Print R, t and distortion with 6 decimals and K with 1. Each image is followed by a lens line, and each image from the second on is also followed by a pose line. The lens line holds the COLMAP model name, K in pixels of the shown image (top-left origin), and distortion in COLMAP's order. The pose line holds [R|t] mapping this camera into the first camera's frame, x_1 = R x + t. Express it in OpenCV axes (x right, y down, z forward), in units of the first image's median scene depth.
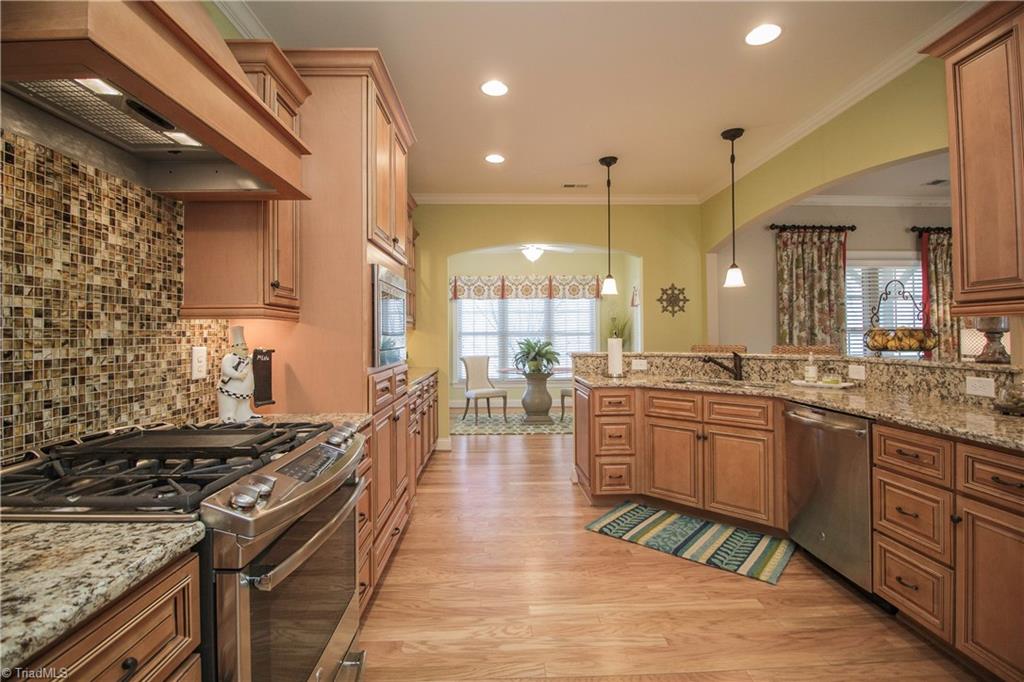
lens RADIAL K [[474.5, 0, 510.5], [0, 474.5, 327.6], [0, 0, 1]] dist [0.001885, -0.014611]
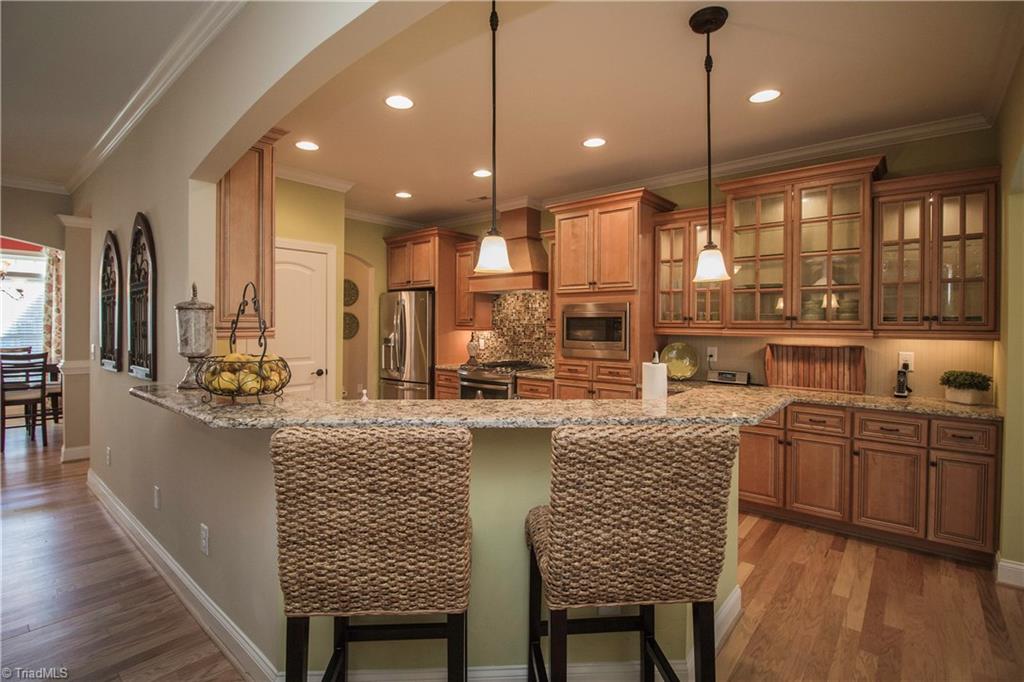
lens RADIAL K [[478.4, 0, 510.0], [0, 478.4, 328.9], [0, 0, 1]] dist [-0.000571, -0.012936]
pose [[-0.669104, 0.011299, -0.743082, 1.096622], [0.011127, 0.999925, 0.005185, -0.035589], [0.743085, -0.004799, -0.669180, 1.762763]]
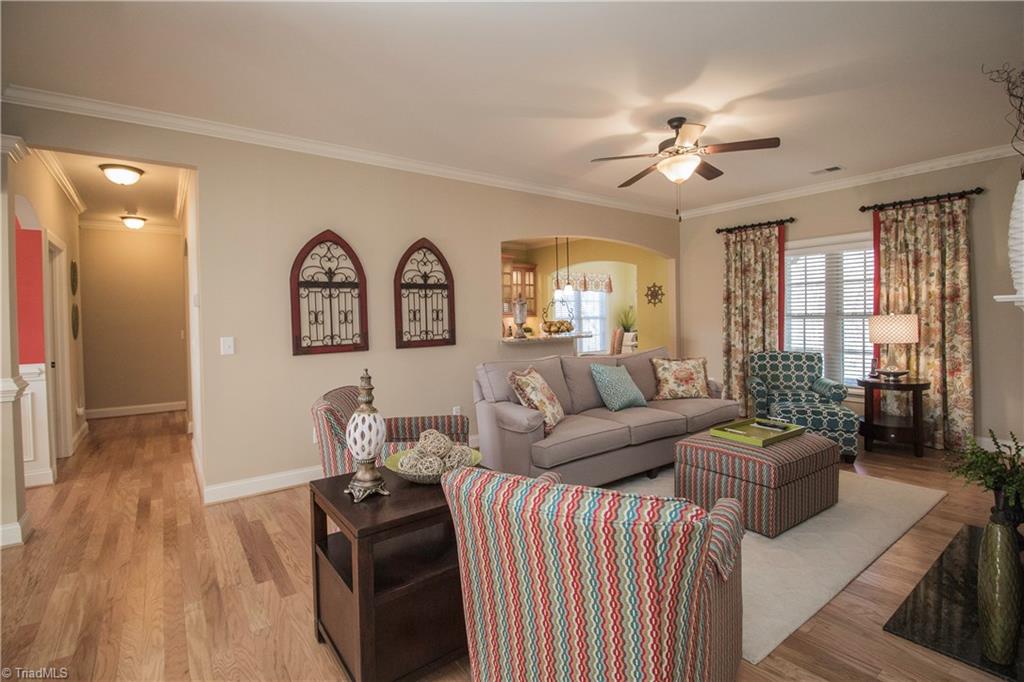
lens RADIAL K [[474.5, 0, 510.5], [0, 474.5, 327.6], [0, 0, 1]] dist [0.001885, -0.014611]
pose [[0.569444, 0.015207, -0.821889, 2.361951], [0.027083, 0.998939, 0.037247, -0.048016], [0.821584, -0.043470, 0.568428, -0.260316]]
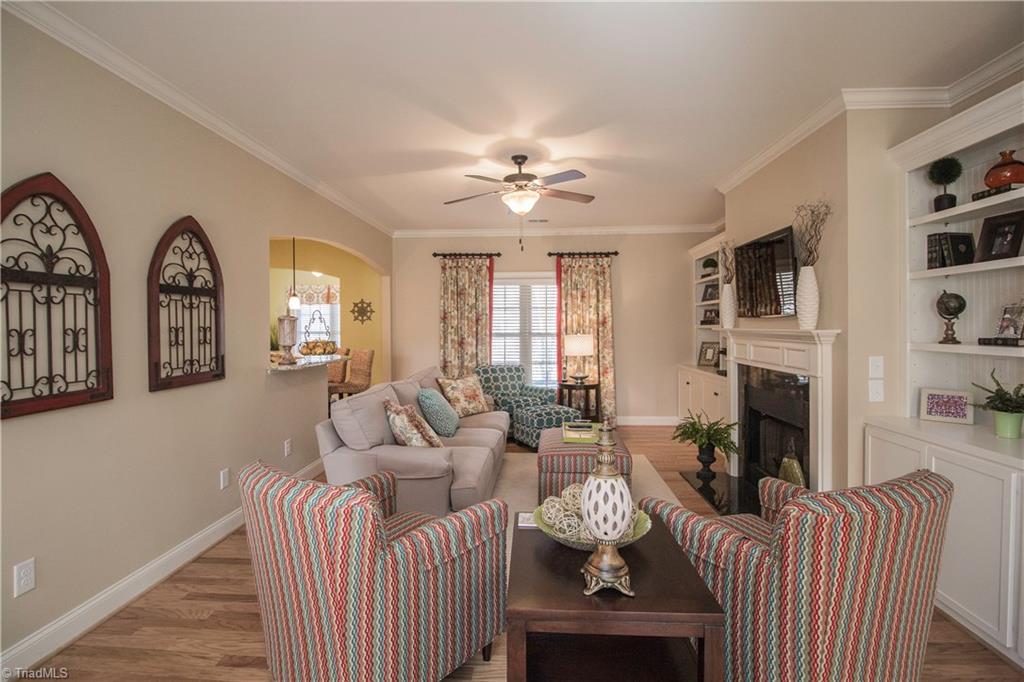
lens RADIAL K [[486.3, 0, 509.1], [0, 486.3, 327.2], [0, 0, 1]] dist [-0.000950, -0.000963]
pose [[0.995533, 0.001779, -0.094400, 1.661991], [0.000076, 0.999807, 0.019645, -0.077692], [0.094416, -0.019565, 0.995341, -0.575687]]
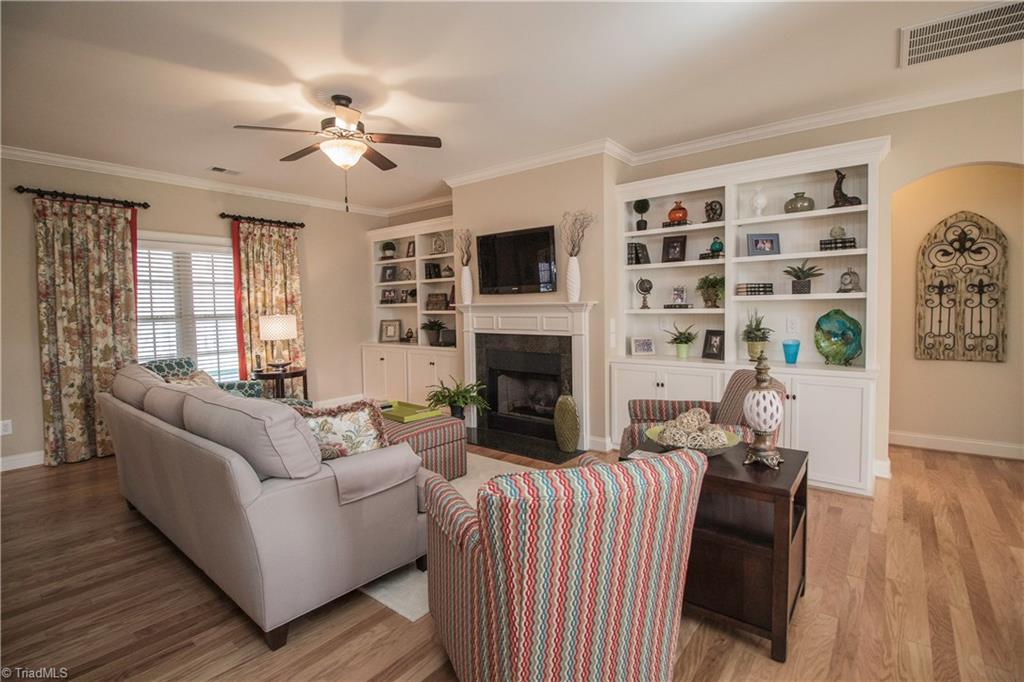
lens RADIAL K [[478.4, 0, 510.0], [0, 478.4, 328.9], [0, 0, 1]] dist [-0.000571, -0.012936]
pose [[0.651758, -0.040517, 0.757344, 0.912473], [0.000417, 0.998591, 0.053065, -0.044406], [-0.758427, -0.034270, 0.650856, -0.238997]]
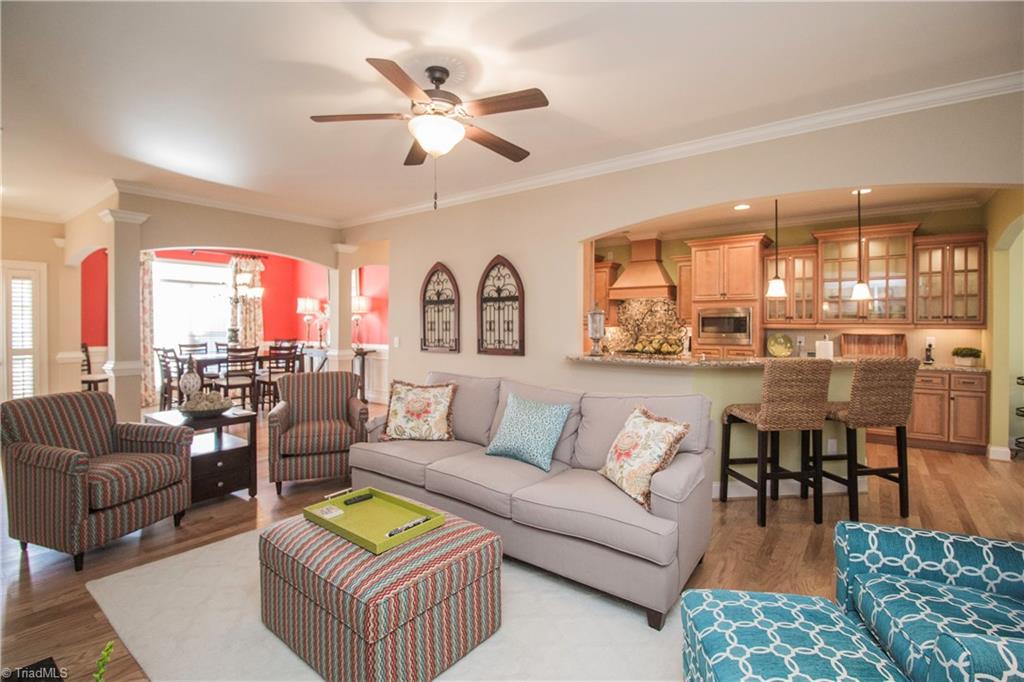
lens RADIAL K [[474.5, 0, 510.5], [0, 474.5, 327.6], [0, 0, 1]] dist [0.001885, -0.014611]
pose [[-0.627345, 0.014890, -0.778599, 2.207340], [0.016328, 0.999849, 0.005965, -0.041003], [0.778570, -0.008970, -0.627494, 1.568067]]
